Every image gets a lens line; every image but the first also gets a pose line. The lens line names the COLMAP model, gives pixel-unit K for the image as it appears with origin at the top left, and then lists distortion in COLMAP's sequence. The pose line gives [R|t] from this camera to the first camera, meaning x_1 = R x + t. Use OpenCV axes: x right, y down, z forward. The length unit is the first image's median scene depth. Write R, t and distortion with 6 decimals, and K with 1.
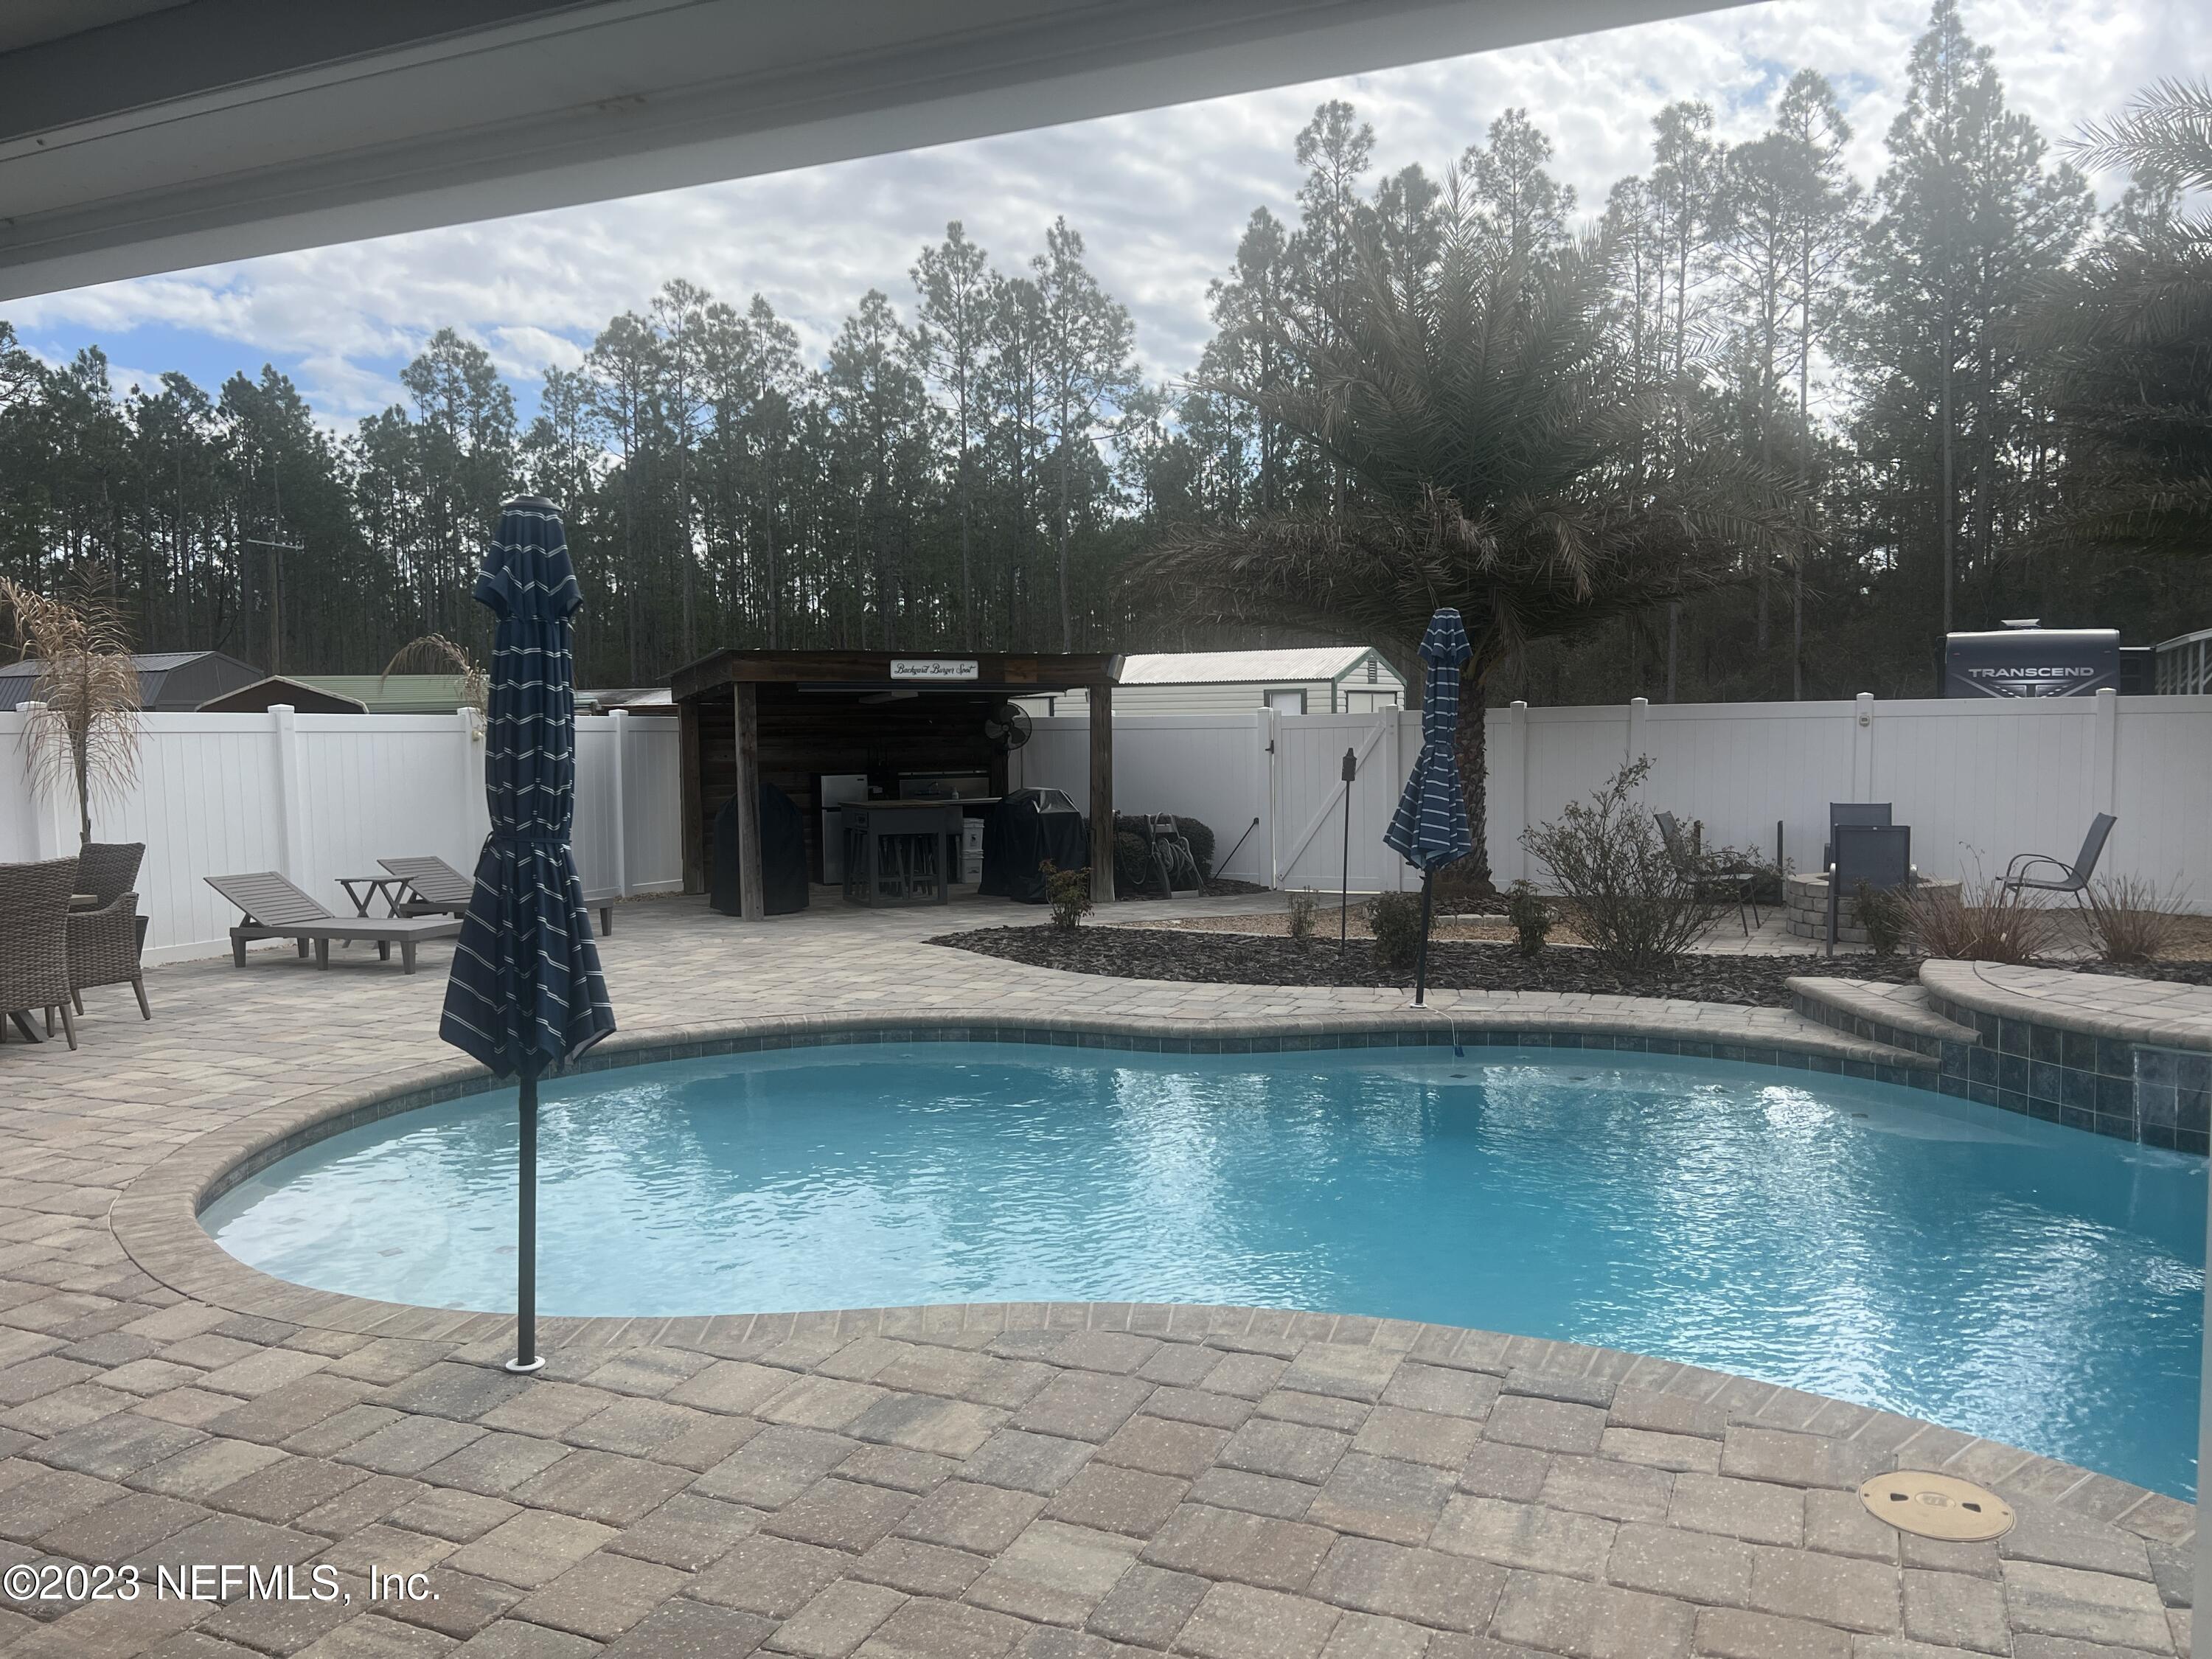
lens RADIAL K [[1636.0, 0, 1106.0], [0, 1636.0, 829.5], [0, 0, 1]] dist [0.010942, -0.003982]
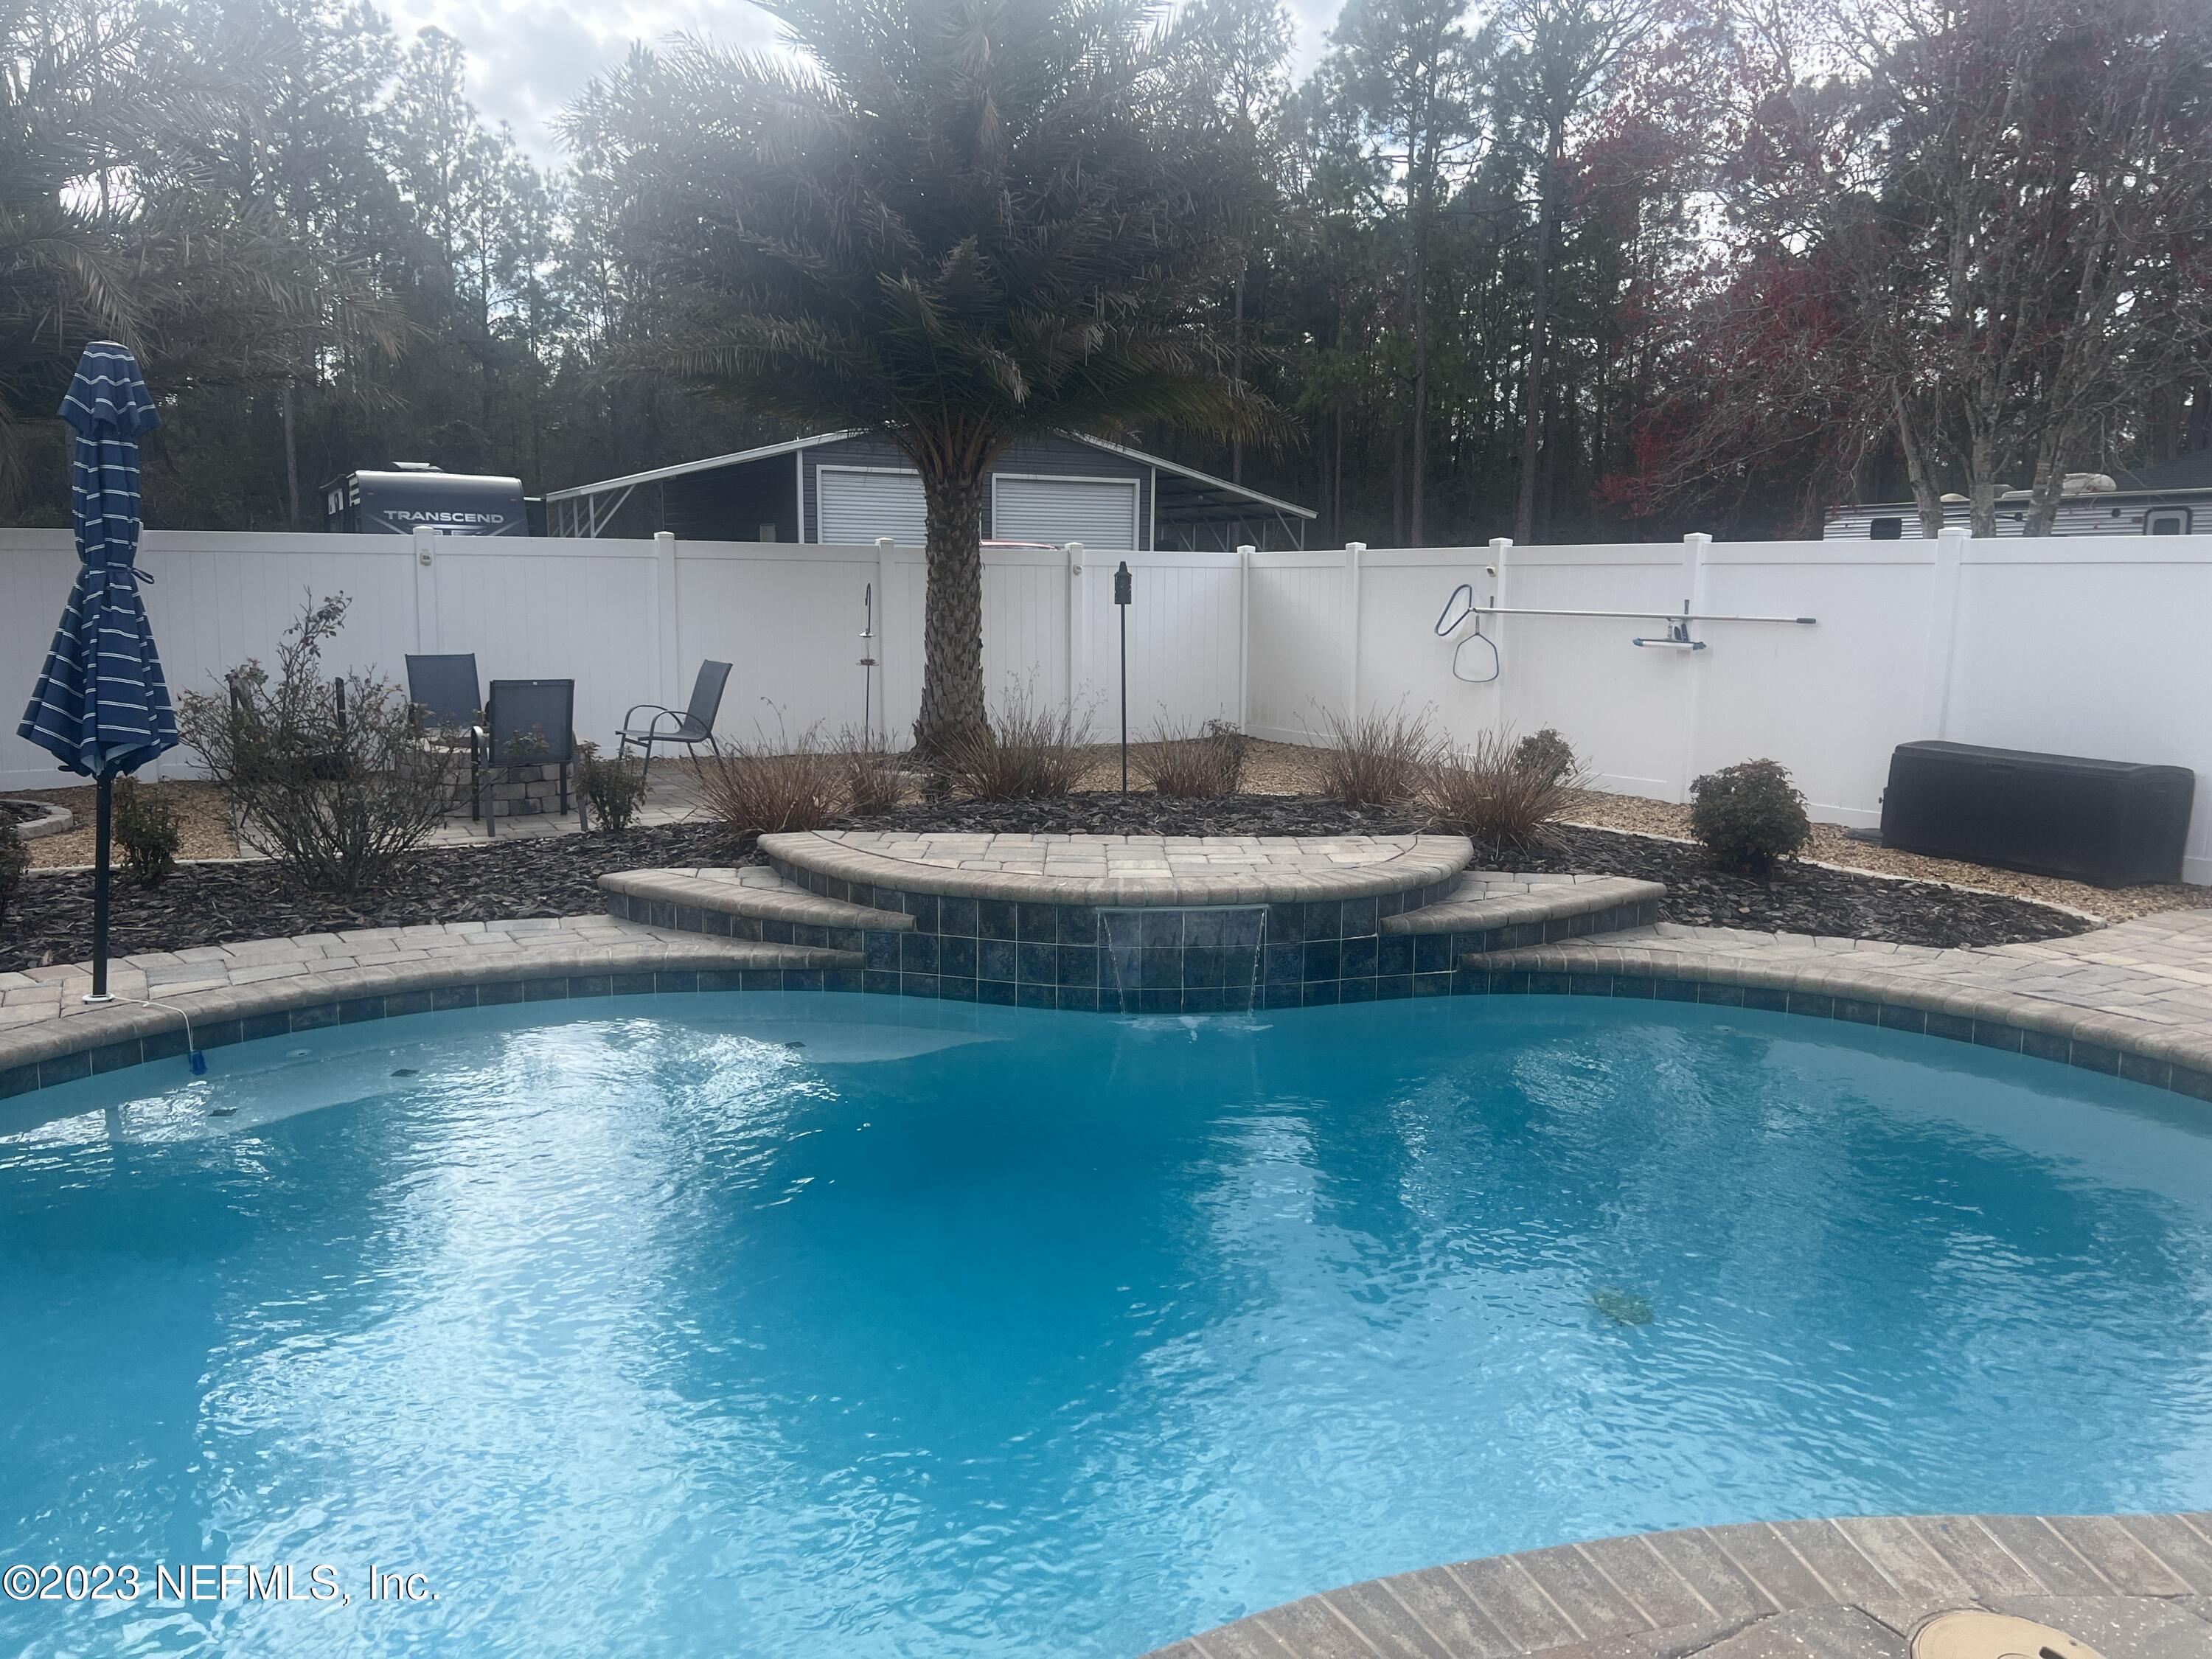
lens RADIAL K [[1669.9, 0, 1106.0], [0, 1669.9, 829.5], [0, 0, 1]] dist [0.002124, 0.000437]
pose [[0.589486, -0.106377, 0.800743, -0.033268], [0.035143, 0.993730, 0.106144, -0.003465], [-0.807013, -0.034430, 0.589529, 0.127572]]
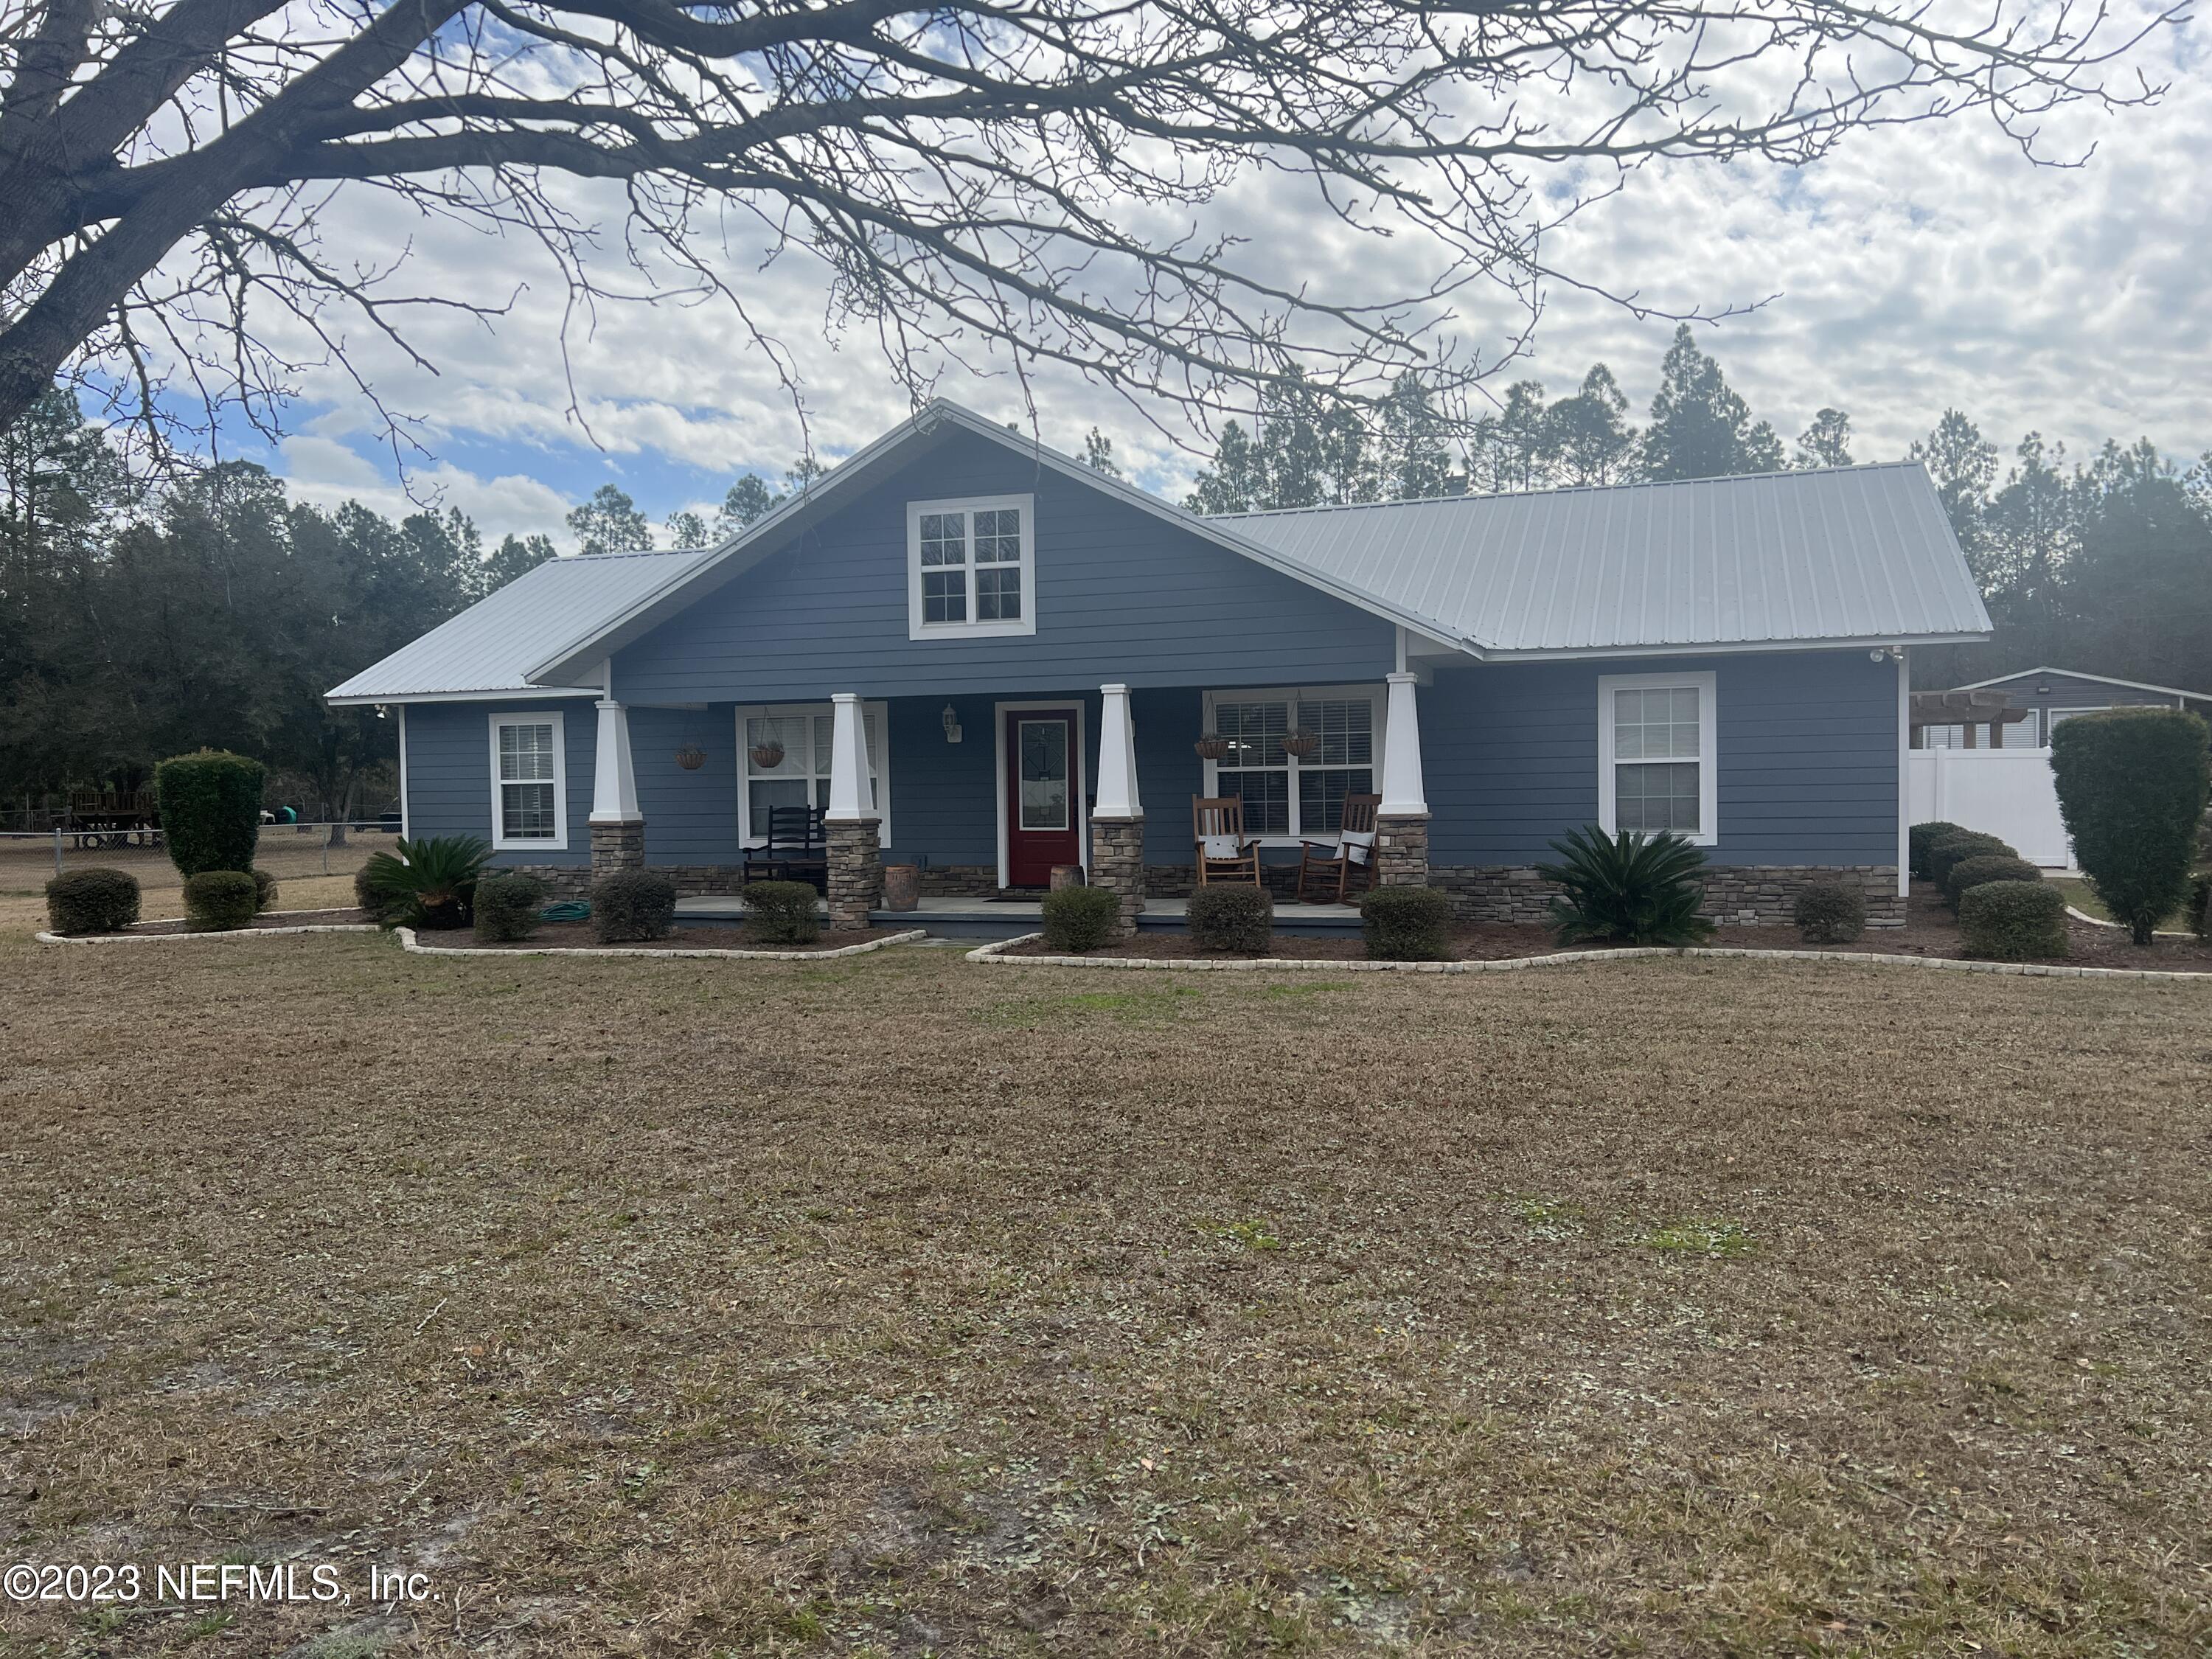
lens RADIAL K [[1672.0, 0, 1106.0], [0, 1672.0, 829.5], [0, 0, 1]] dist [0.092540, -0.109530]
pose [[0.994844, -0.004846, 0.101303, -0.810996], [0.010185, 0.998582, -0.052255, 0.241065], [-0.100906, 0.053018, 0.993482, -2.065426]]
